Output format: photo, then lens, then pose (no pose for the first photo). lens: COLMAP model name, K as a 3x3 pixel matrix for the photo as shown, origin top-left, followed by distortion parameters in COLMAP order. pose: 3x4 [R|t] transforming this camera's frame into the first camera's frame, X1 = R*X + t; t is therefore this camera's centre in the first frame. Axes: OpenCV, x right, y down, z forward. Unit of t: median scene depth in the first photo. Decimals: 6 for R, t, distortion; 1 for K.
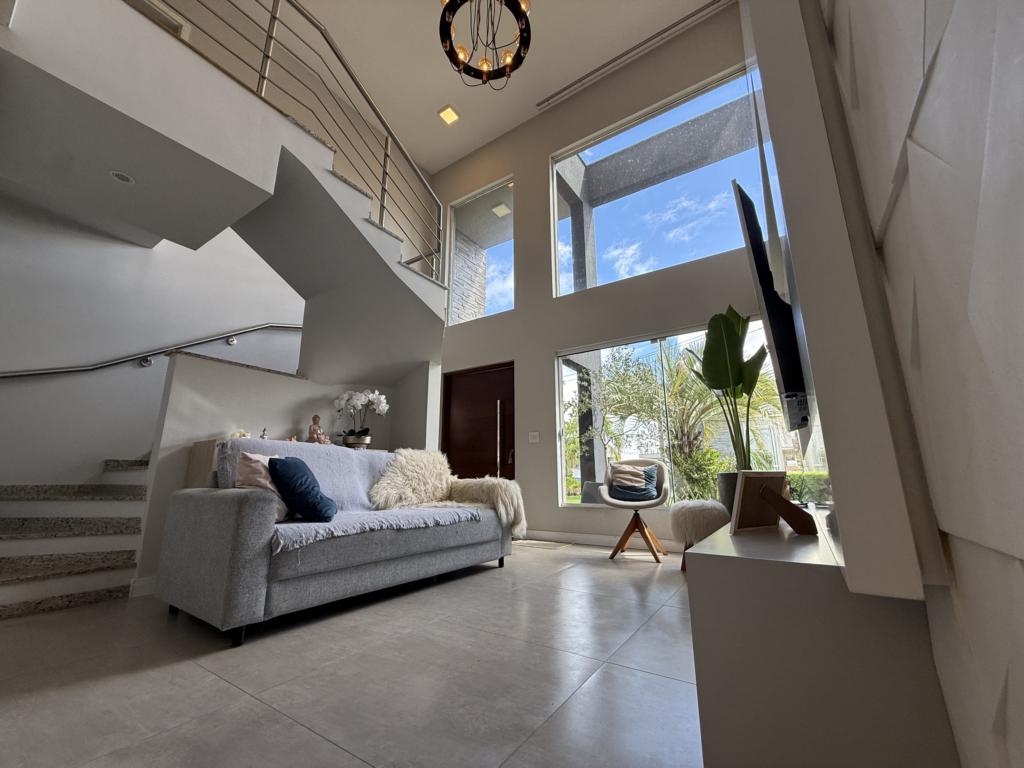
lens RADIAL K [[408.2, 0, 511.2], [0, 408.2, 386.4], [0, 0, 1]] dist [0.002283, -0.000380]
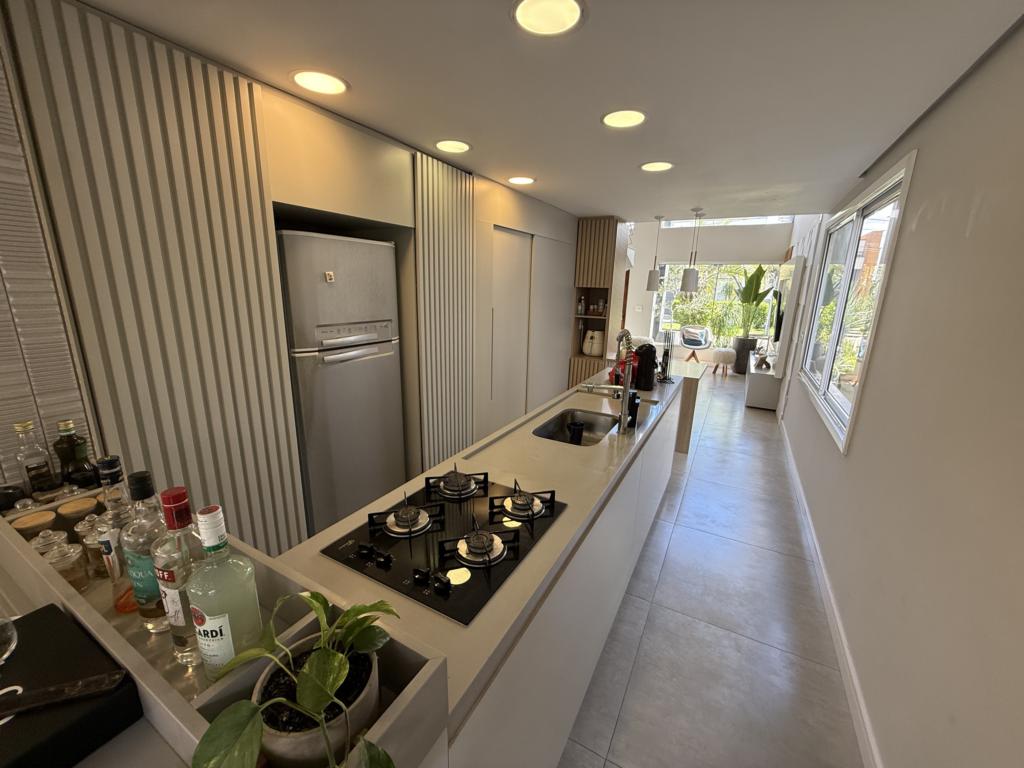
lens RADIAL K [[408.2, 0, 511.2], [0, 408.2, 386.4], [0, 0, 1]] dist [0.002283, -0.000380]
pose [[0.996166, 0.005518, 0.087309, -1.002448], [-0.044384, 0.891902, 0.450046, -0.545366], [-0.075388, -0.452195, 0.888727, -1.166233]]
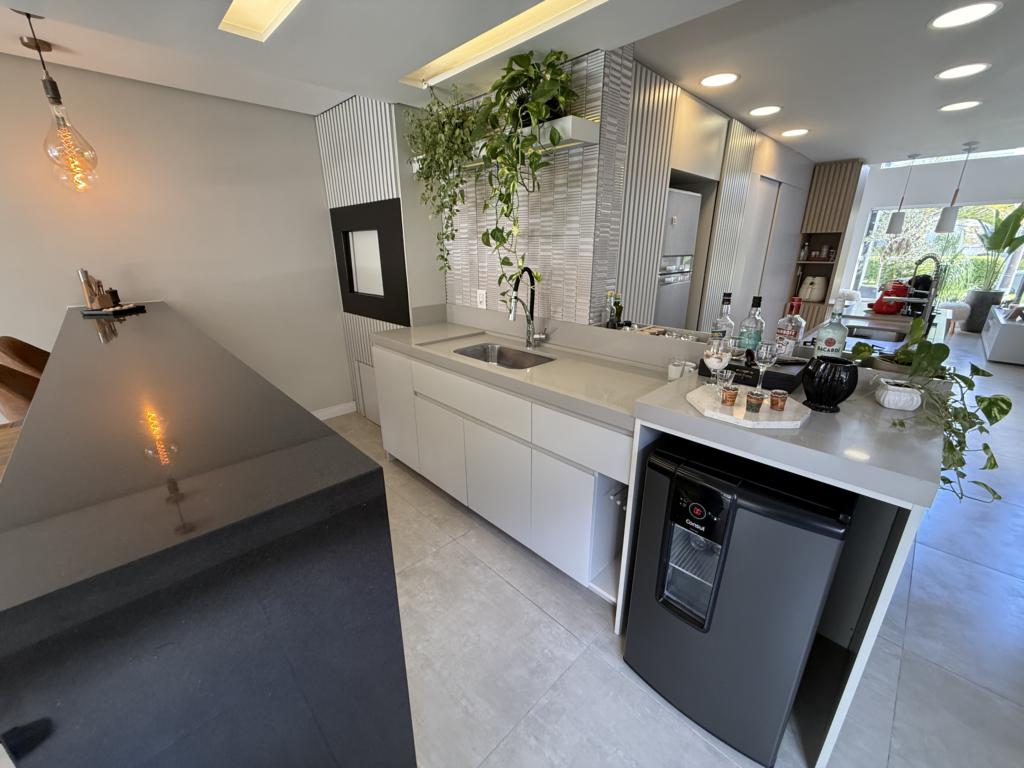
lens RADIAL K [[408.2, 0, 511.2], [0, 408.2, 386.4], [0, 0, 1]] dist [0.002283, -0.000380]
pose [[0.978677, 0.068333, -0.193703, -1.329831], [0.044226, 0.850820, 0.523593, -0.570187], [0.200585, -0.520995, 0.829656, -1.461199]]
